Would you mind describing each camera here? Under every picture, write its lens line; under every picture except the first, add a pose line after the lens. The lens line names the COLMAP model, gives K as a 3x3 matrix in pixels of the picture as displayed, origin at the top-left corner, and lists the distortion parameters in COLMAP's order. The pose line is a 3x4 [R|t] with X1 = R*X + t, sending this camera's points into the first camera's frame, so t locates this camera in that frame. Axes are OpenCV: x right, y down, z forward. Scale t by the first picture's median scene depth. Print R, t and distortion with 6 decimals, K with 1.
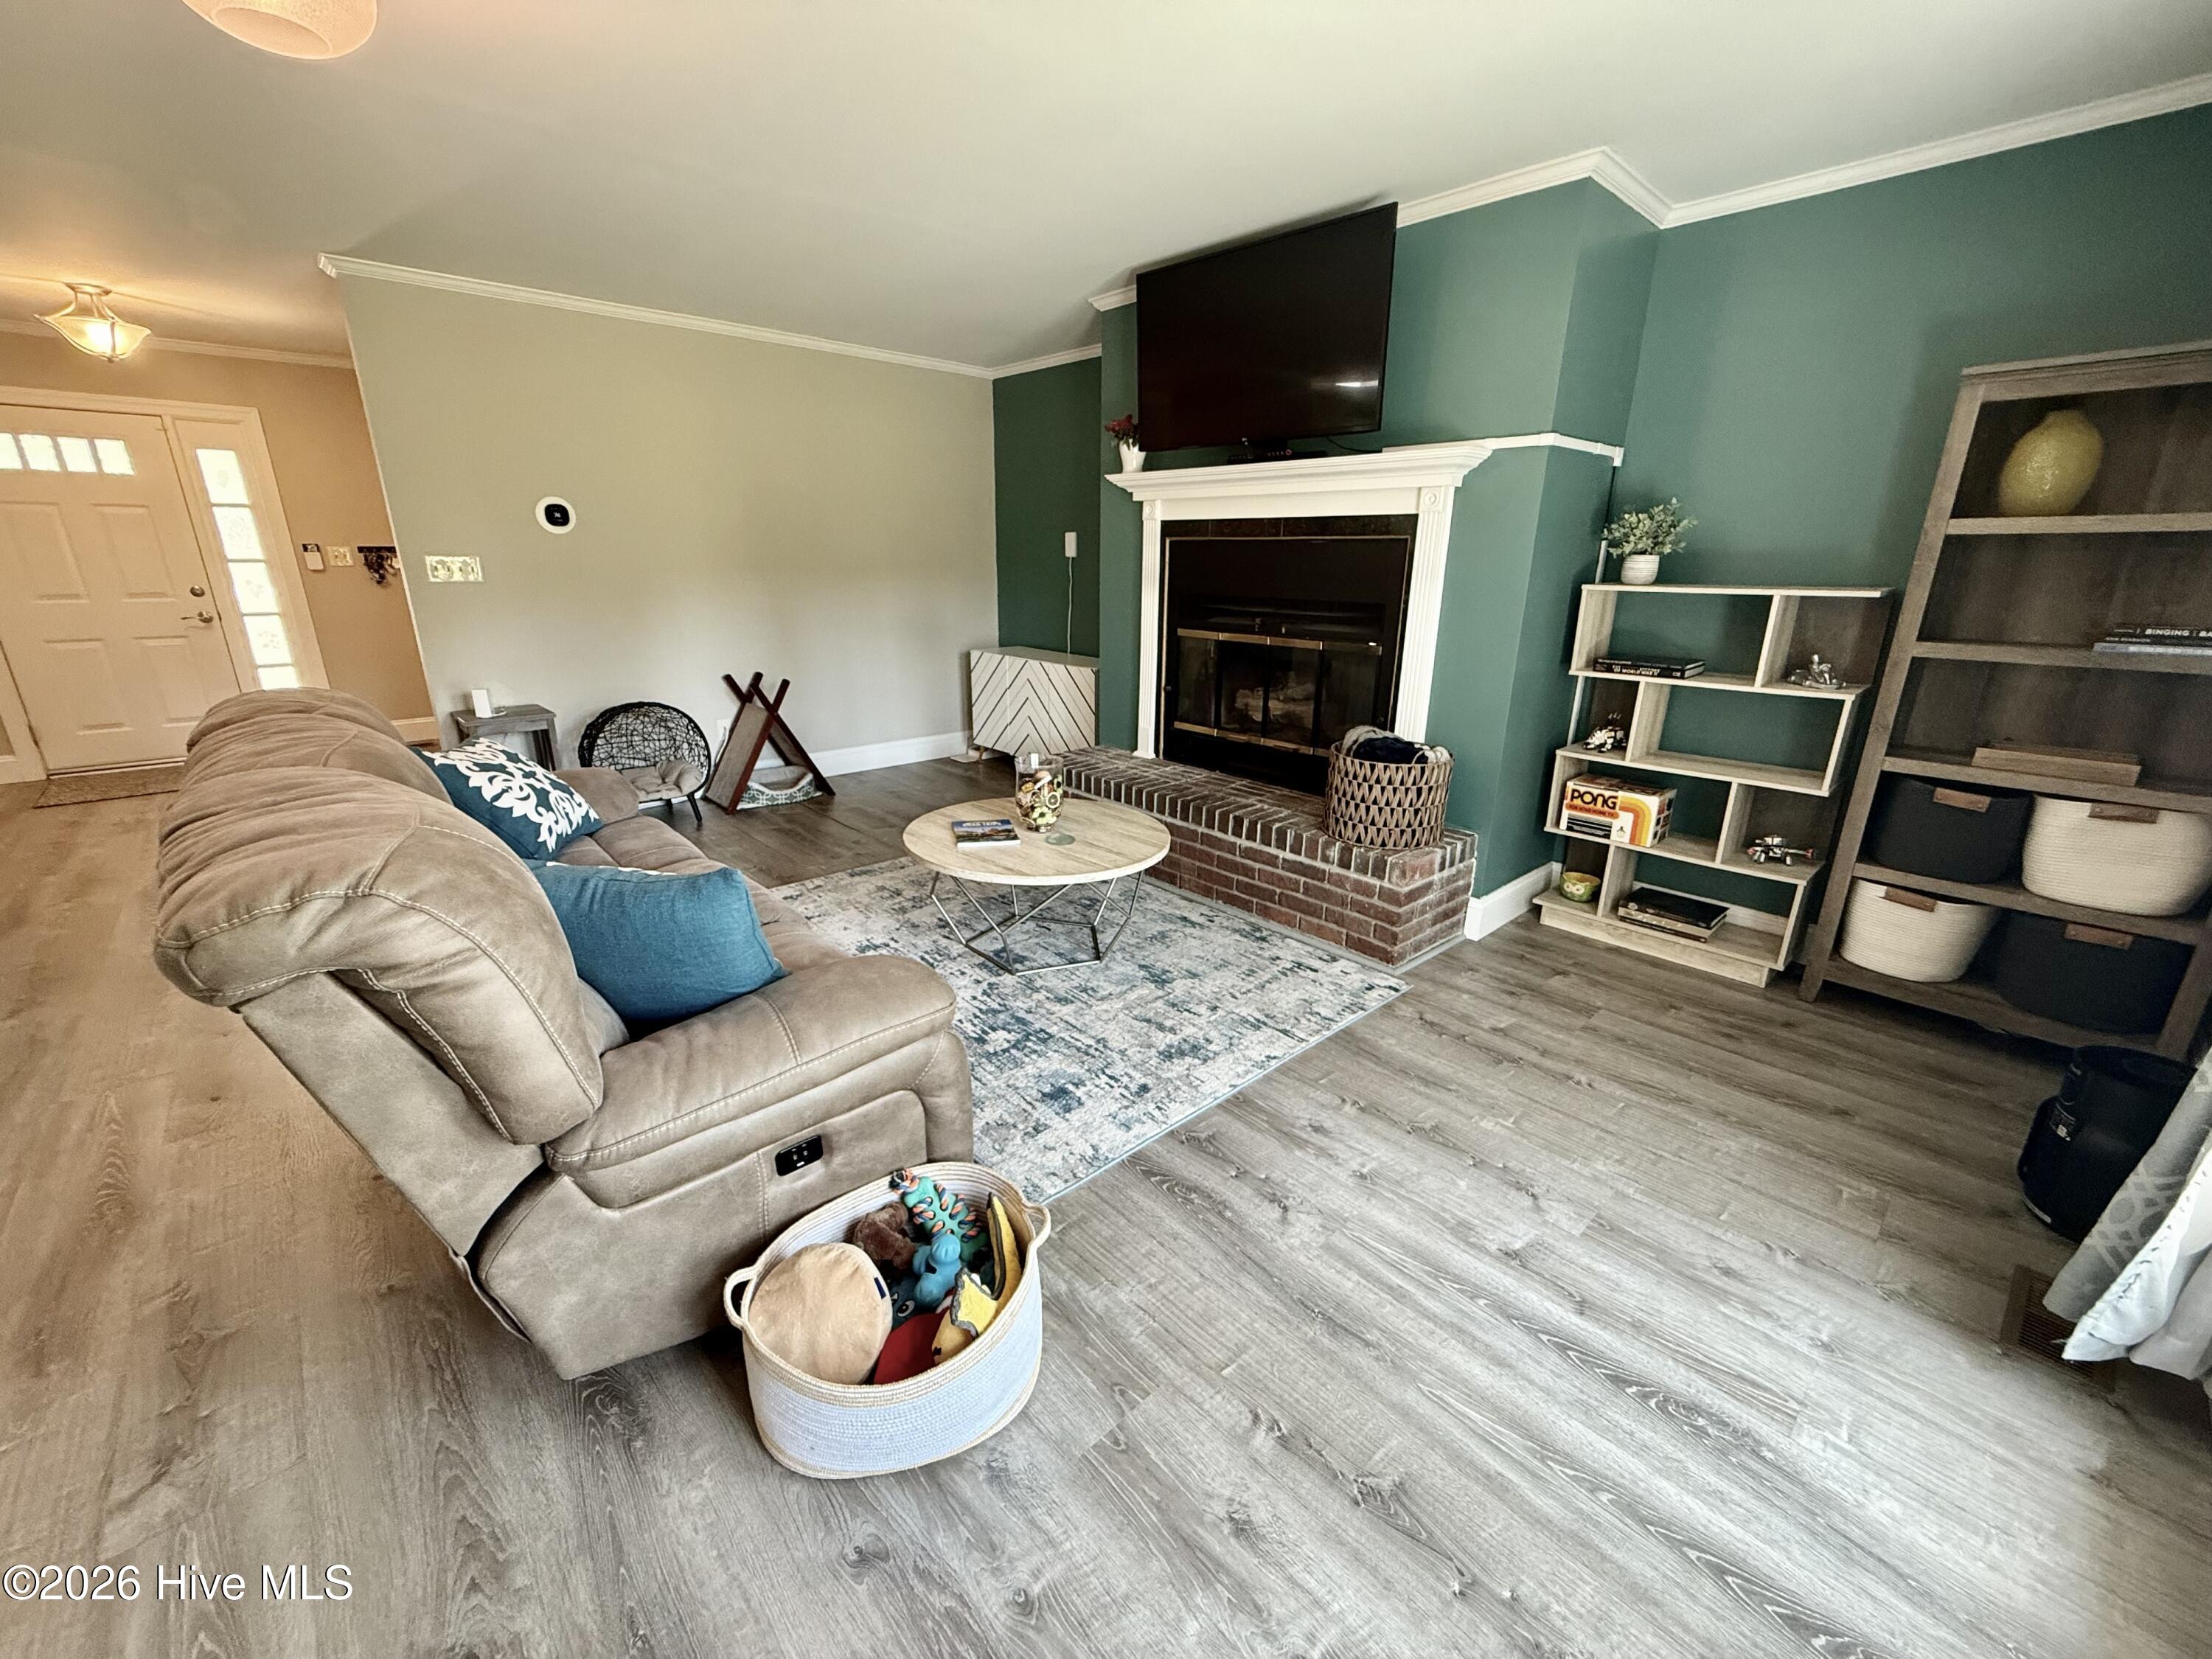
lens RADIAL K [[880.1, 0, 1109.0], [0, 880.1, 826.8], [0, 0, 1]] dist [0.000383, 0.000274]
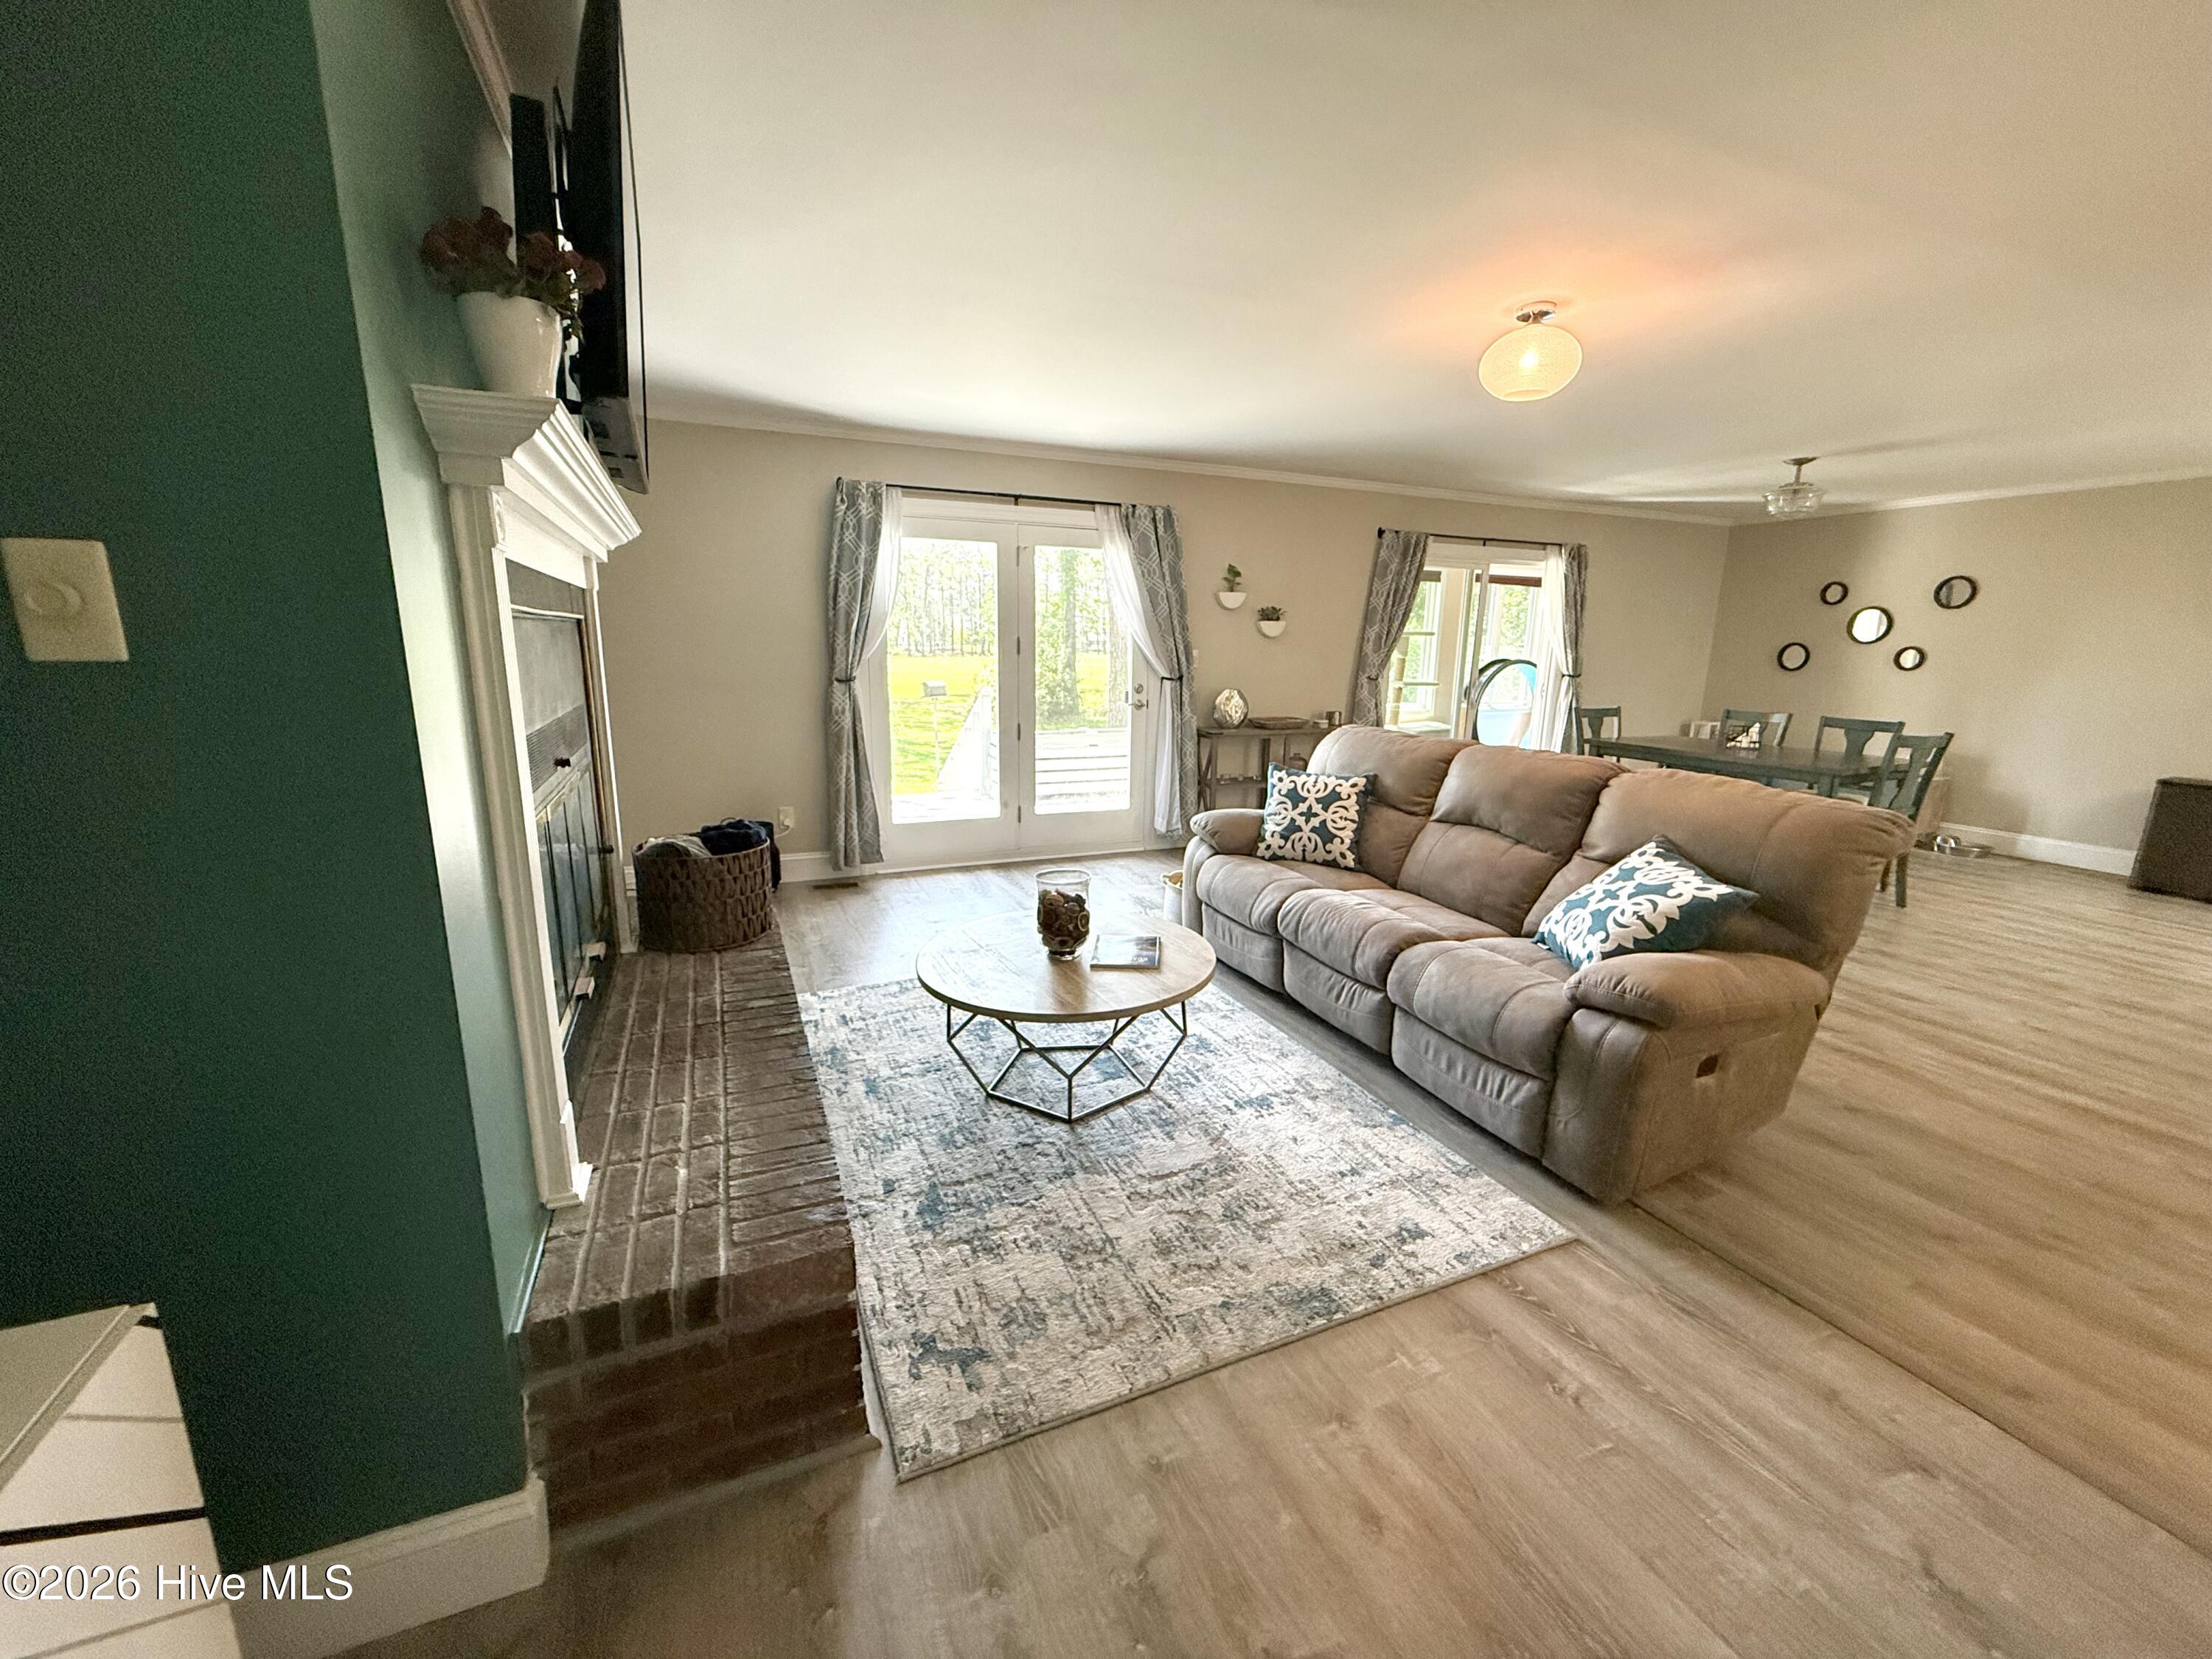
lens RADIAL K [[880.1, 0, 1097.7], [0, 880.1, 826.0], [0, 0, 1]] dist [0.000383, 0.000274]
pose [[-0.943542, -0.090012, 0.318789, -0.340024], [0.078050, 0.874867, 0.478034, -0.470425], [-0.321927, 0.475926, -0.818448, 1.472321]]
